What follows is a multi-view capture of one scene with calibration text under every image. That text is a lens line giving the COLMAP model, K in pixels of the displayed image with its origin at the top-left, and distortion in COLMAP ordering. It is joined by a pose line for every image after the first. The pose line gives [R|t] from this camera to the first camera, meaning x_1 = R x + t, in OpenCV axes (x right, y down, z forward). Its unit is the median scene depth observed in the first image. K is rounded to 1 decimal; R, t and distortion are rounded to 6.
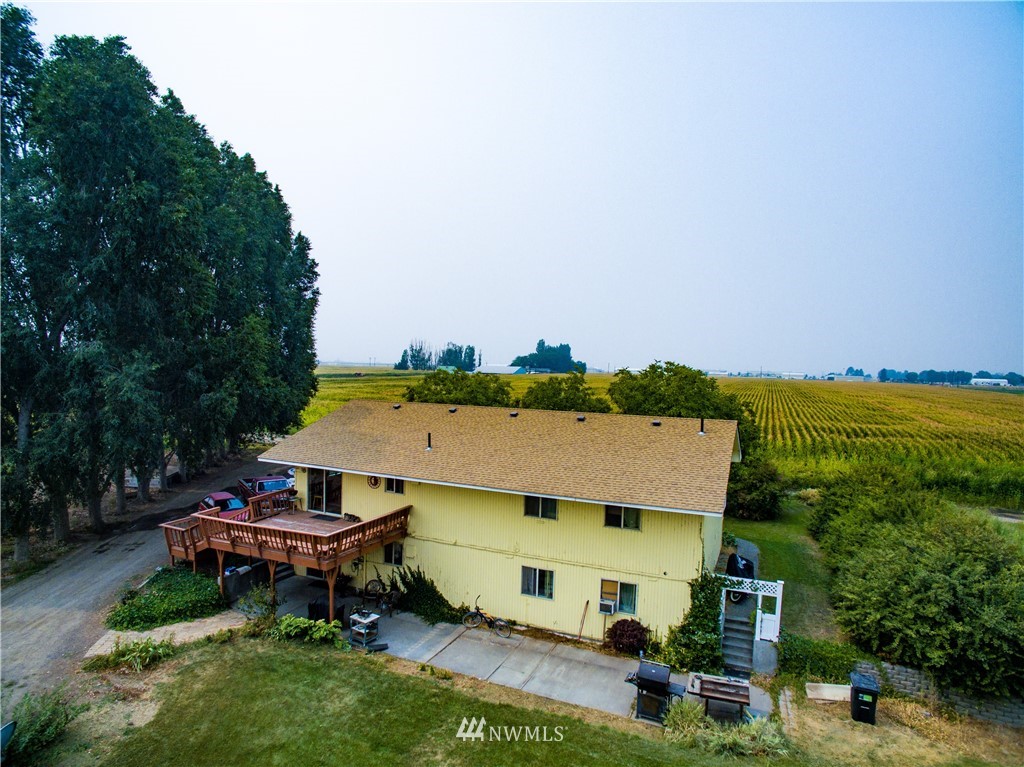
lens RADIAL K [[598.1, 0, 512.0], [0, 598.1, 383.5], [0, 0, 1]] dist [-0.120223, 0.089563]
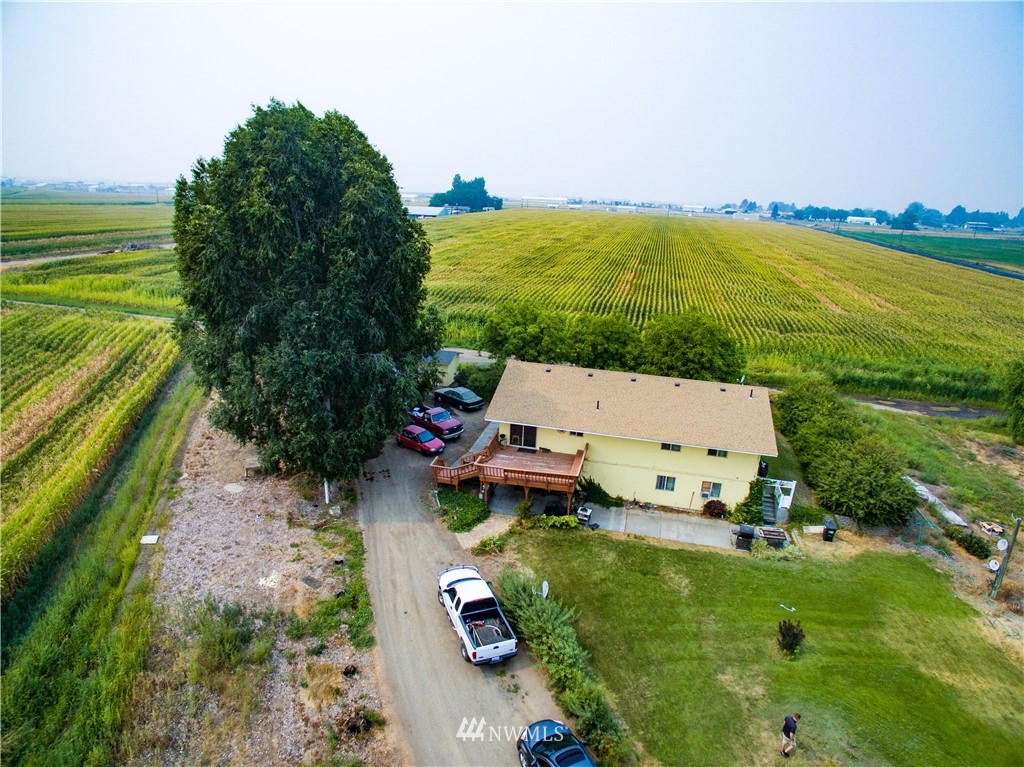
lens RADIAL K [[598.1, 0, 512.0], [0, 598.1, 383.5], [0, 0, 1]] dist [-0.120223, 0.089563]
pose [[0.985431, -0.044433, 0.164166, -0.775544], [-0.005075, 0.957157, 0.289526, -0.533769], [-0.169997, -0.286141, 0.942987, -0.620198]]
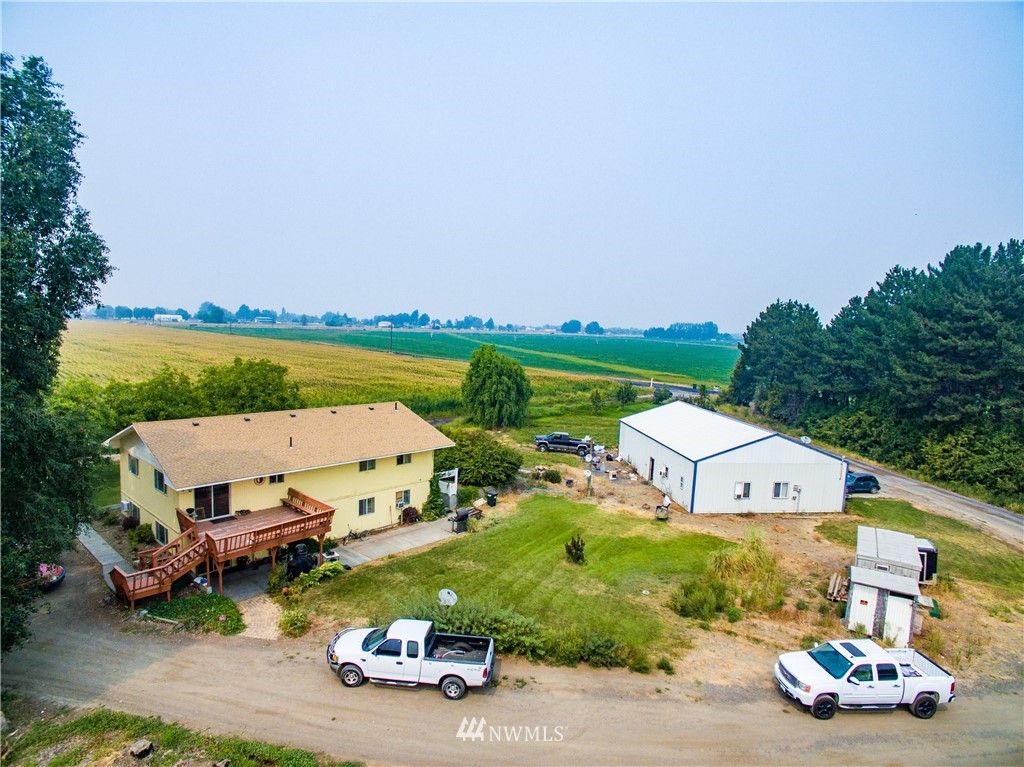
lens RADIAL K [[598.1, 0, 512.0], [0, 598.1, 383.5], [0, 0, 1]] dist [-0.120223, 0.089563]
pose [[0.302615, -0.107753, 0.947002, -1.603205], [-0.006814, 0.993319, 0.115200, -0.264916], [-0.953089, -0.041314, 0.299859, 0.056443]]
